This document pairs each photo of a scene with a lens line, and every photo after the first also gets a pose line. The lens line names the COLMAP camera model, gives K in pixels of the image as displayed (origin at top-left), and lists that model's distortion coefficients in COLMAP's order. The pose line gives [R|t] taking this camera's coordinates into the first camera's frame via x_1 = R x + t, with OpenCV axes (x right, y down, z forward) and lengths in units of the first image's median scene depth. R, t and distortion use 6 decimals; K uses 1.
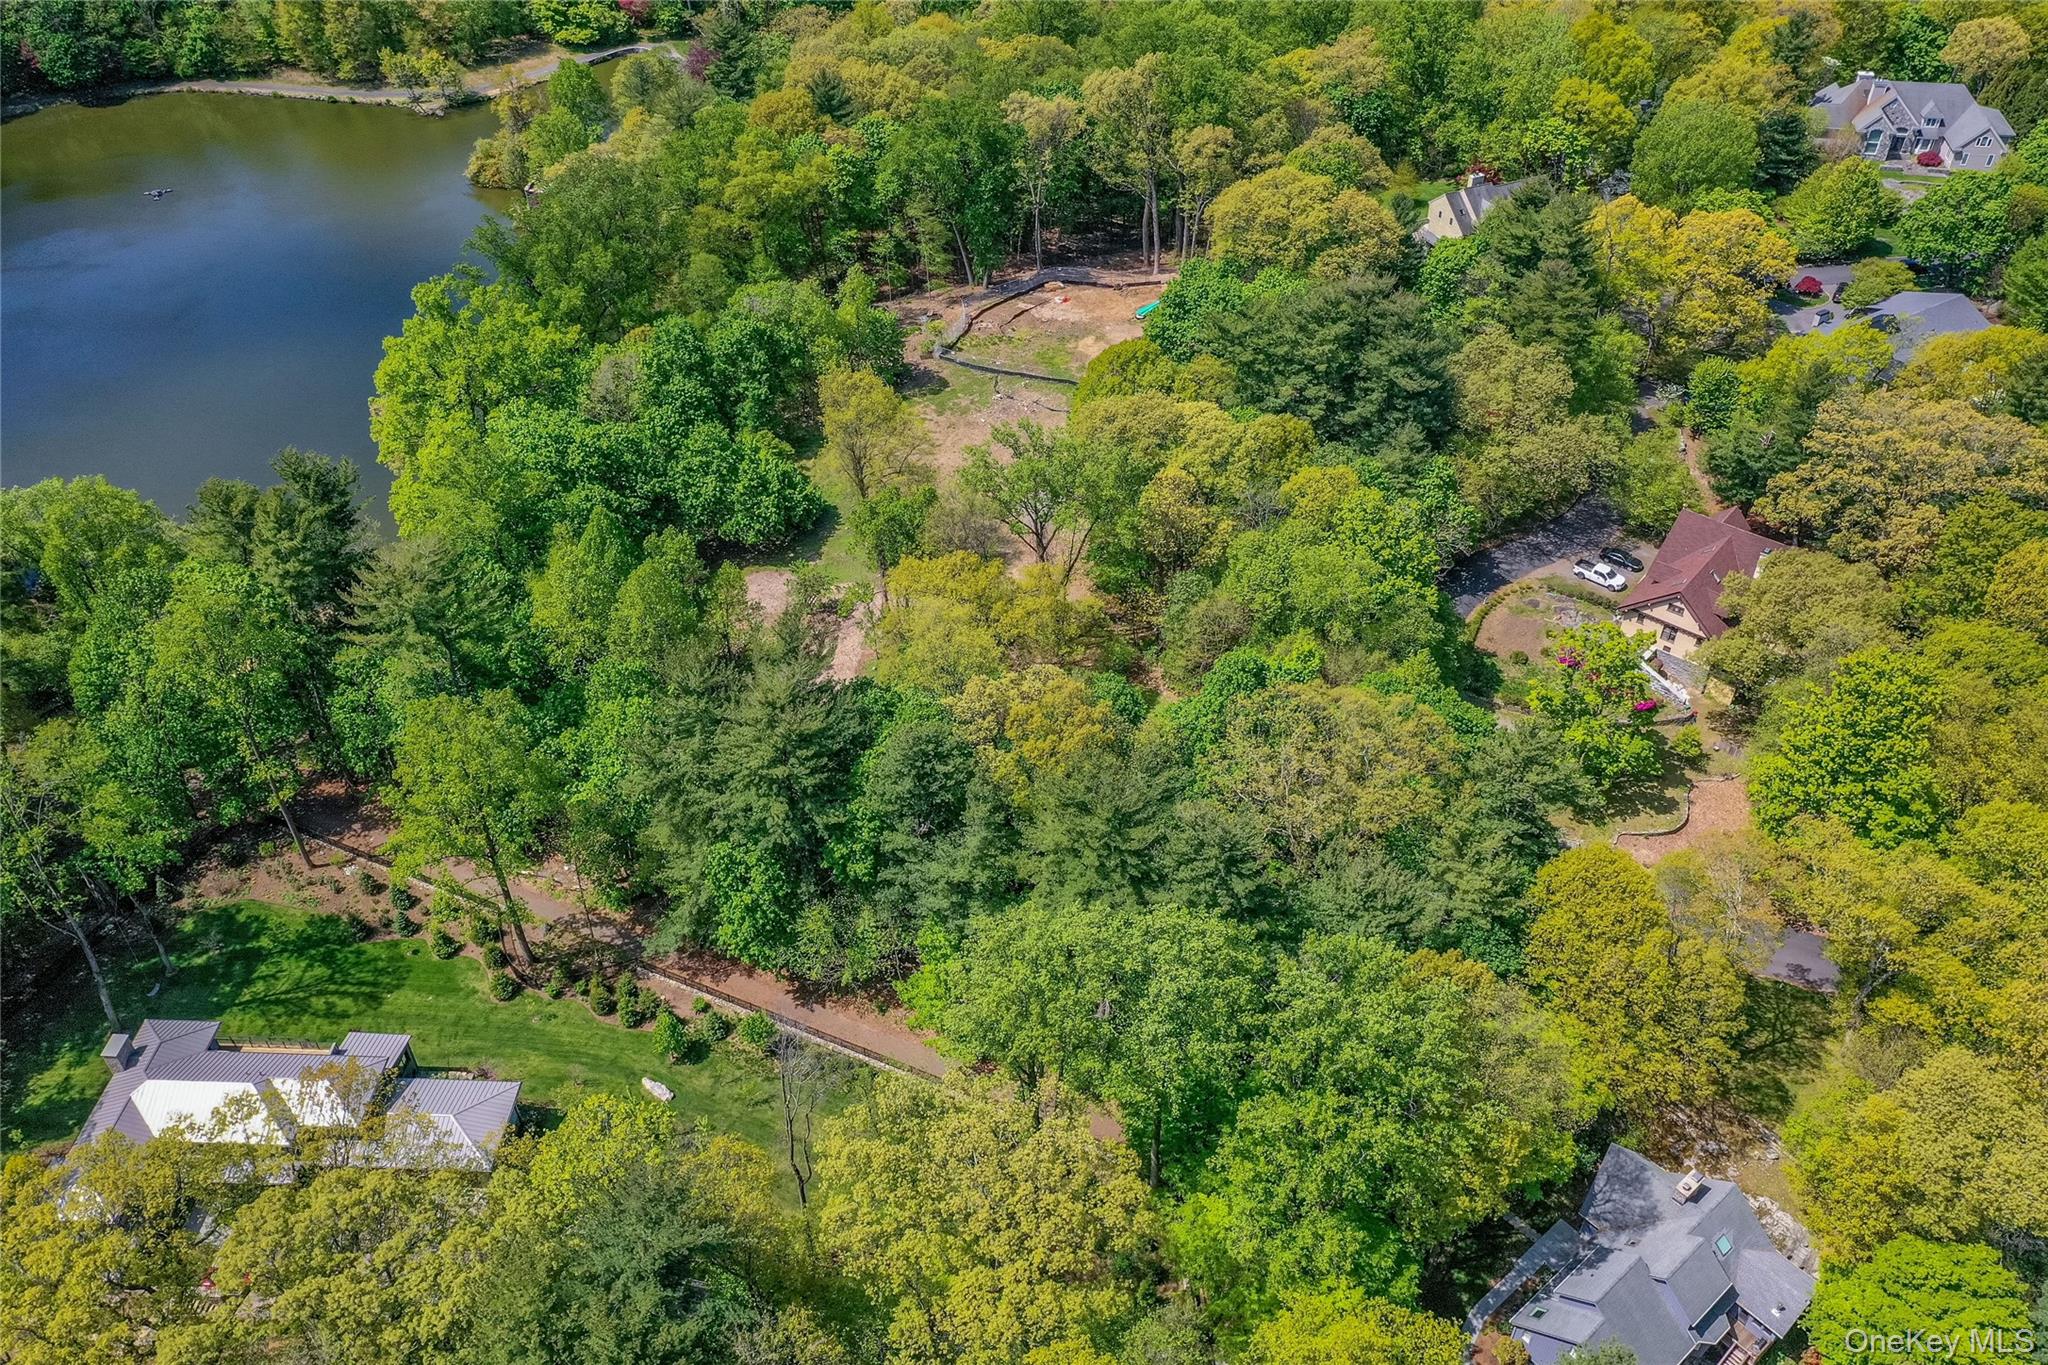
lens RADIAL K [[1613.5, 0, 1012.7], [0, 1613.5, 674.6], [0, 0, 1]] dist [0.017059, 0.005005]
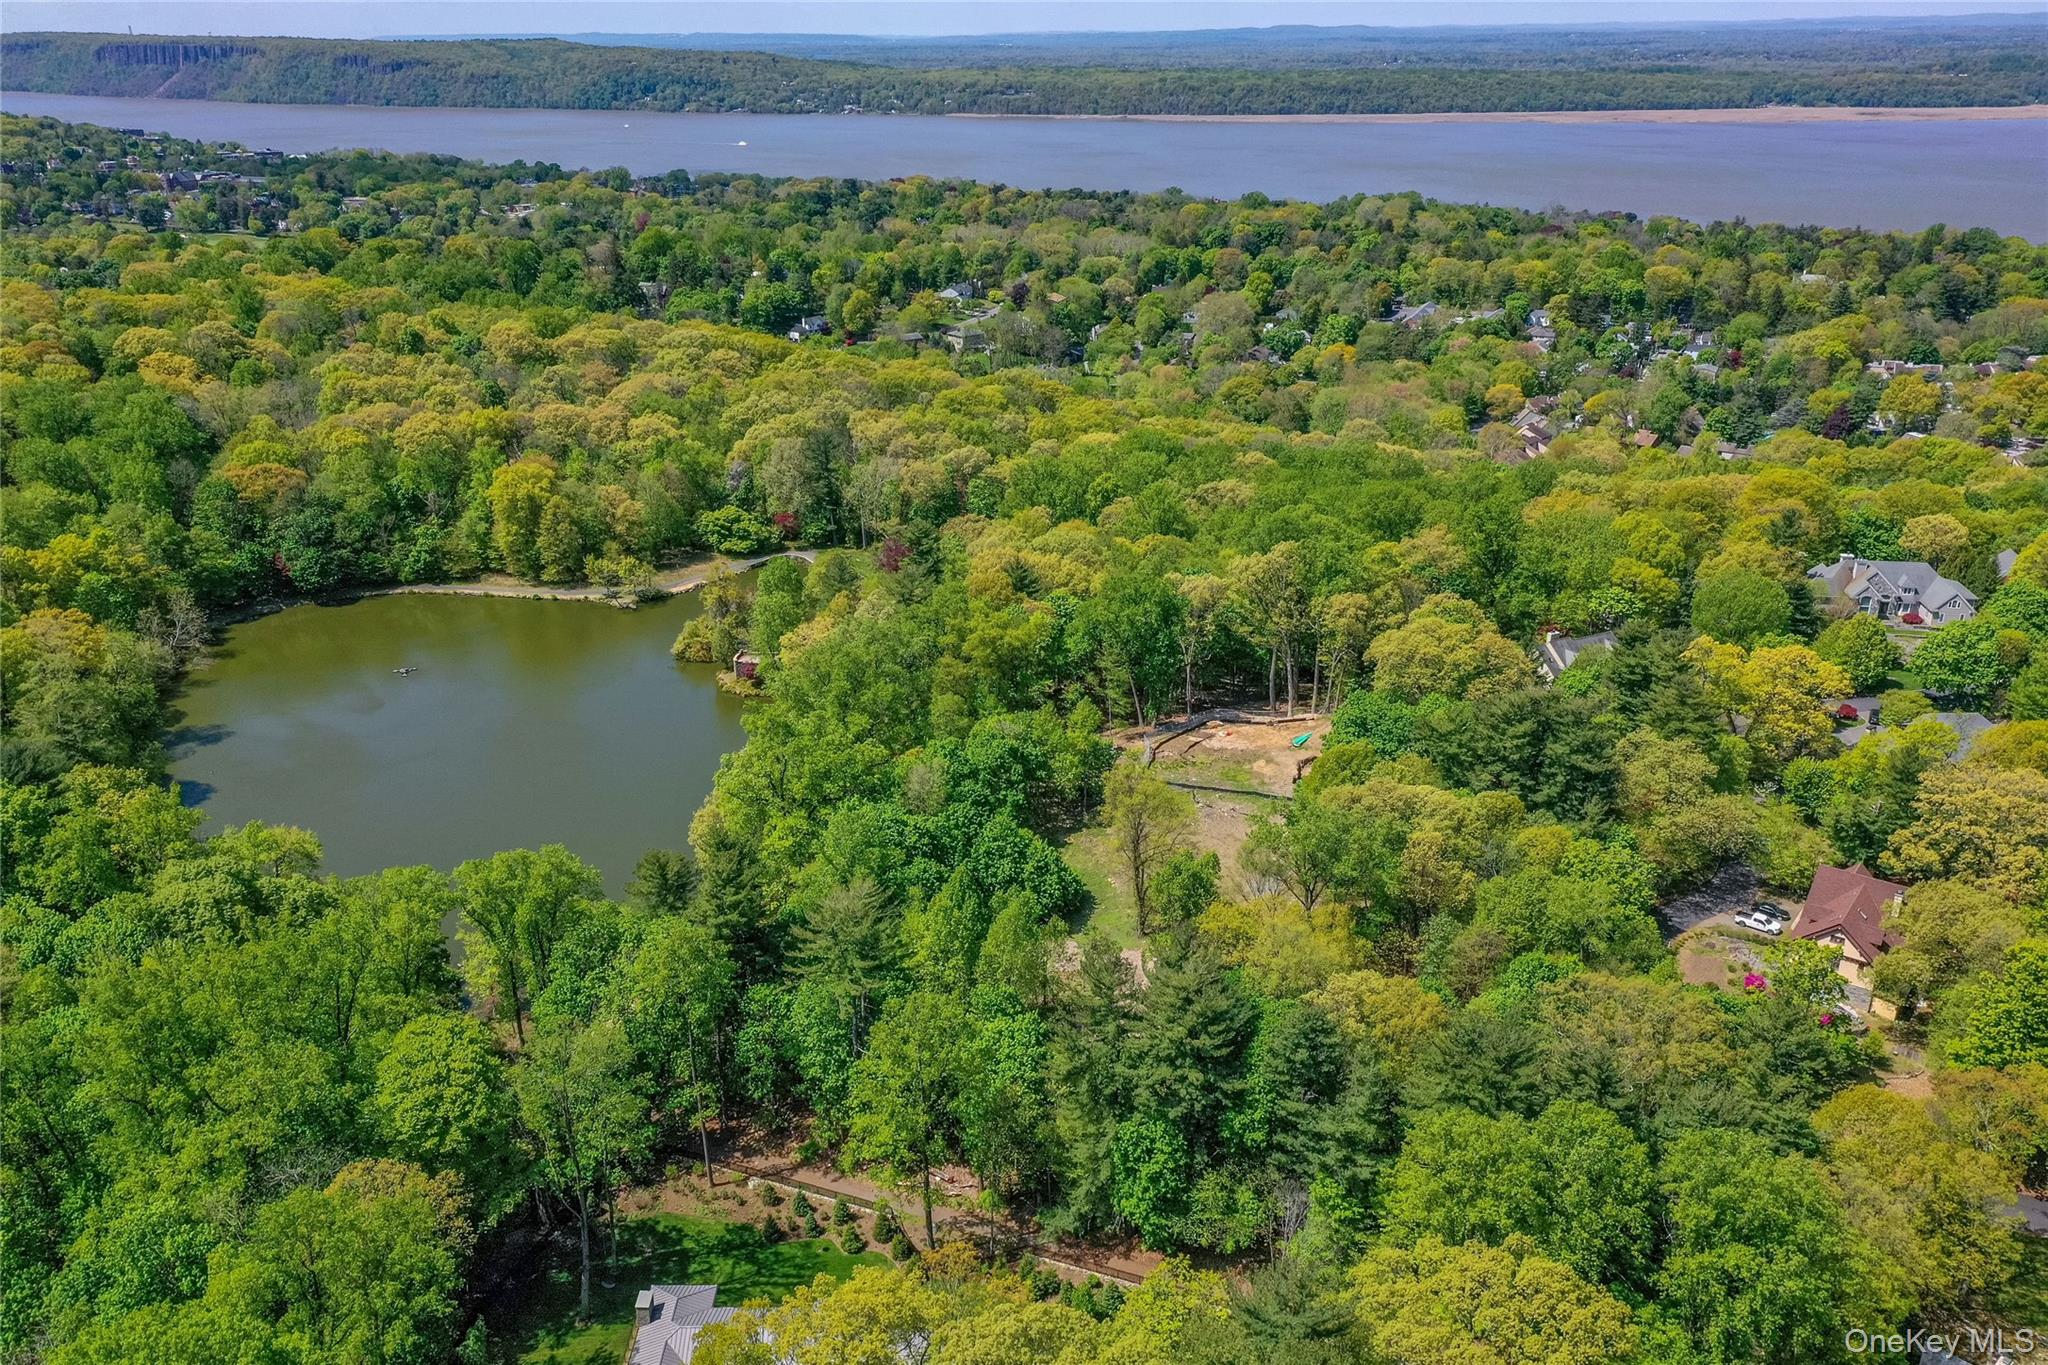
lens RADIAL K [[1614.1, 0, 1015.5], [0, 1614.1, 679.3], [0, 0, 1]] dist [0.013145, 0.003244]
pose [[0.998953, -0.012328, 0.044065, -0.229790], [0.025229, 0.951808, -0.305656, 0.115044], [-0.038173, 0.306448, 0.951122, -0.173849]]
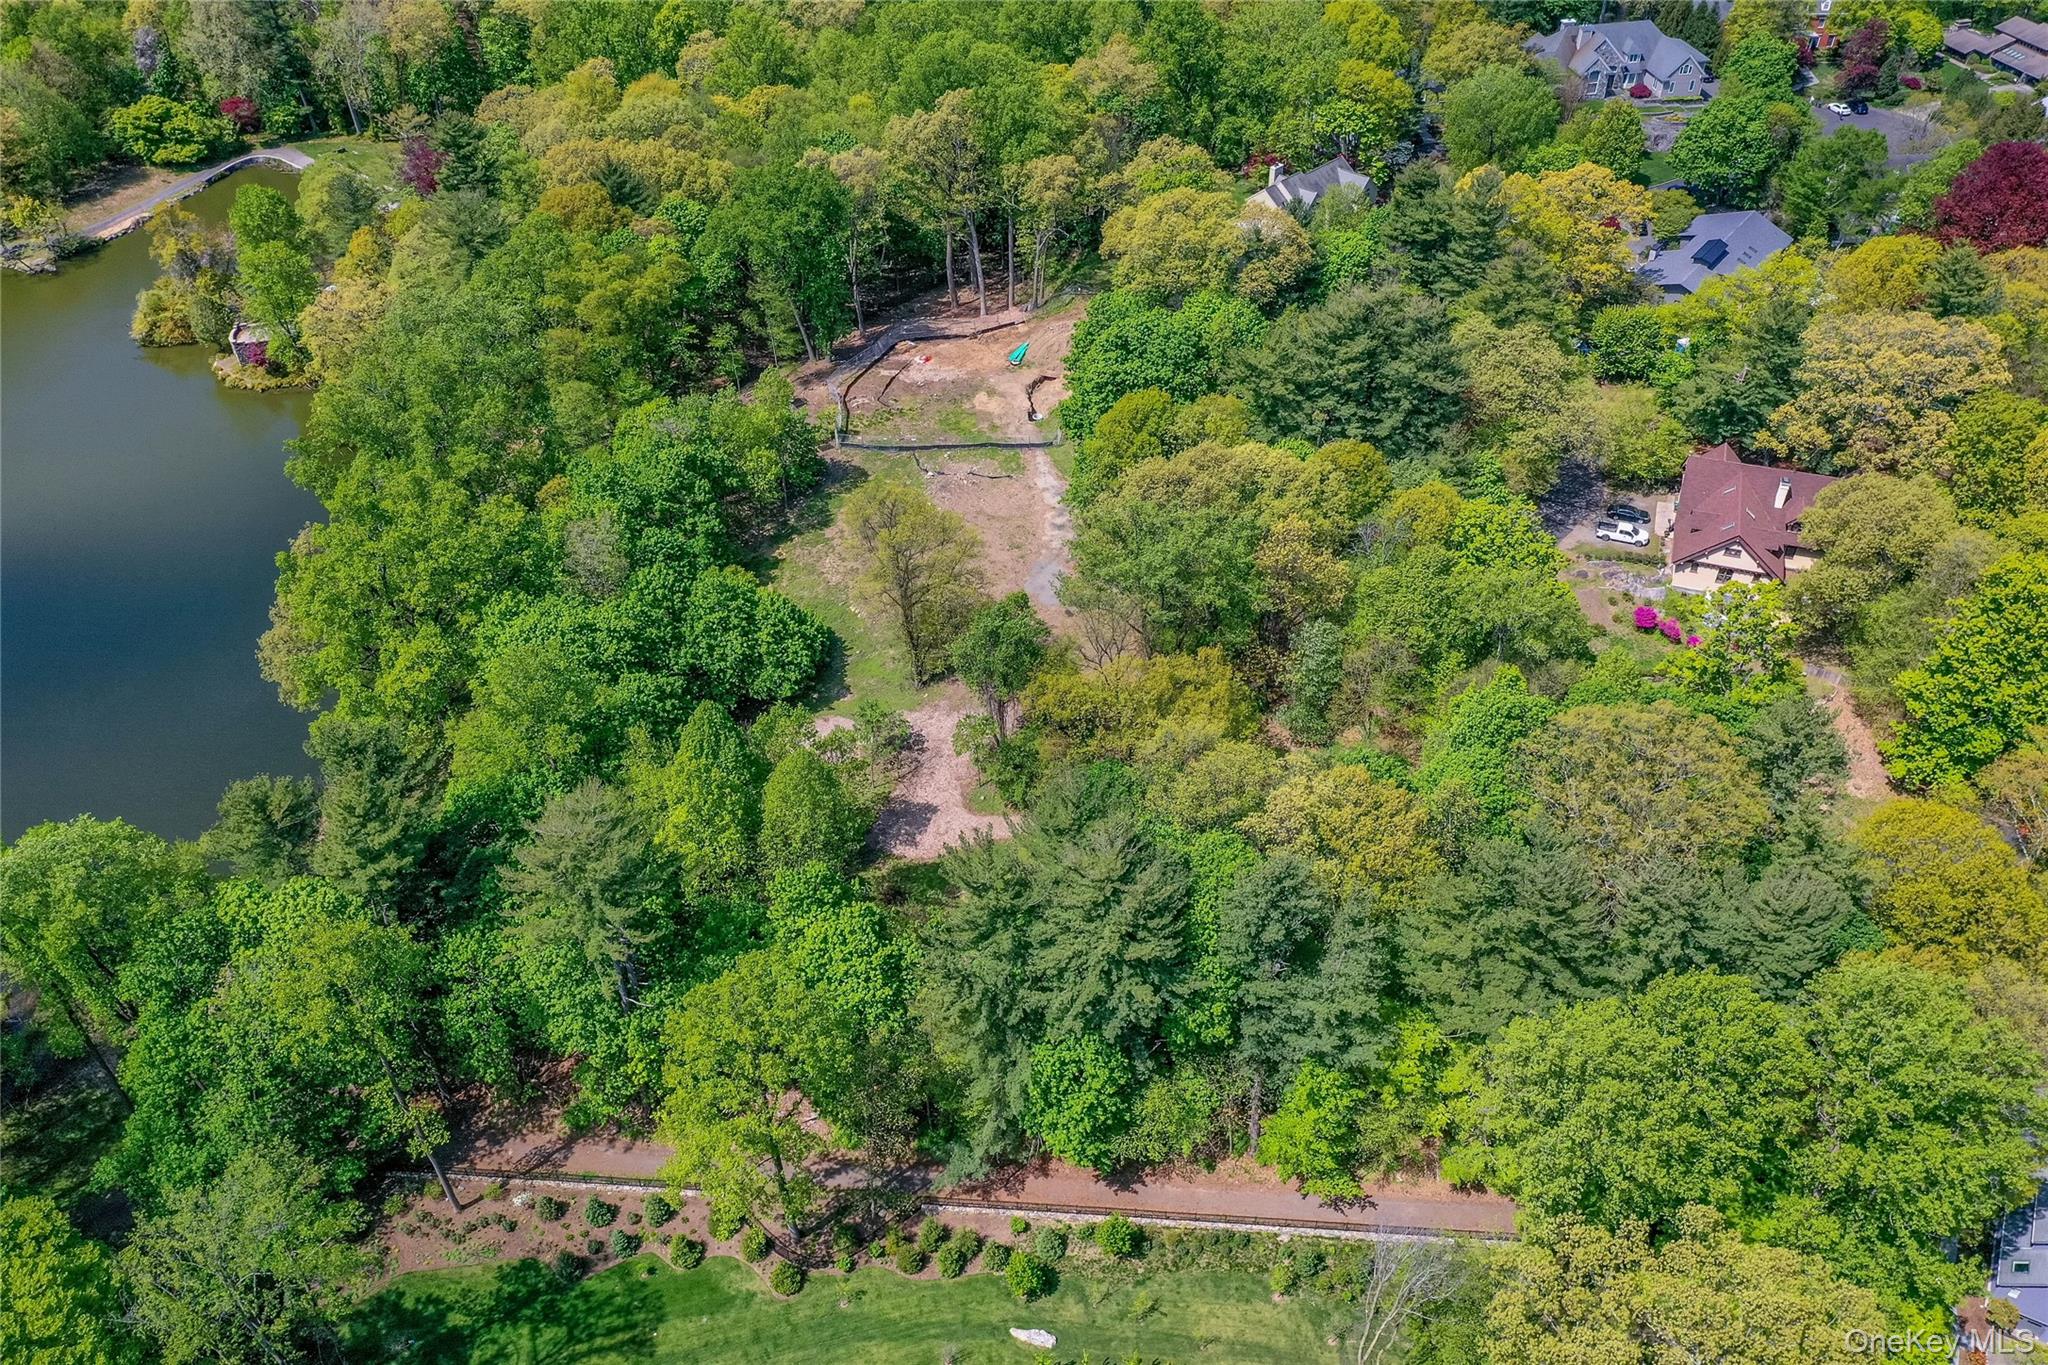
lens RADIAL K [[1613.5, 0, 1012.7], [0, 1613.5, 674.6], [0, 0, 1]] dist [0.017059, 0.005005]
pose [[0.935373, -0.230679, 0.268075, -0.284268], [0.231185, 0.972443, 0.030132, -0.090607], [-0.267638, 0.033790, 0.962927, 0.108264]]
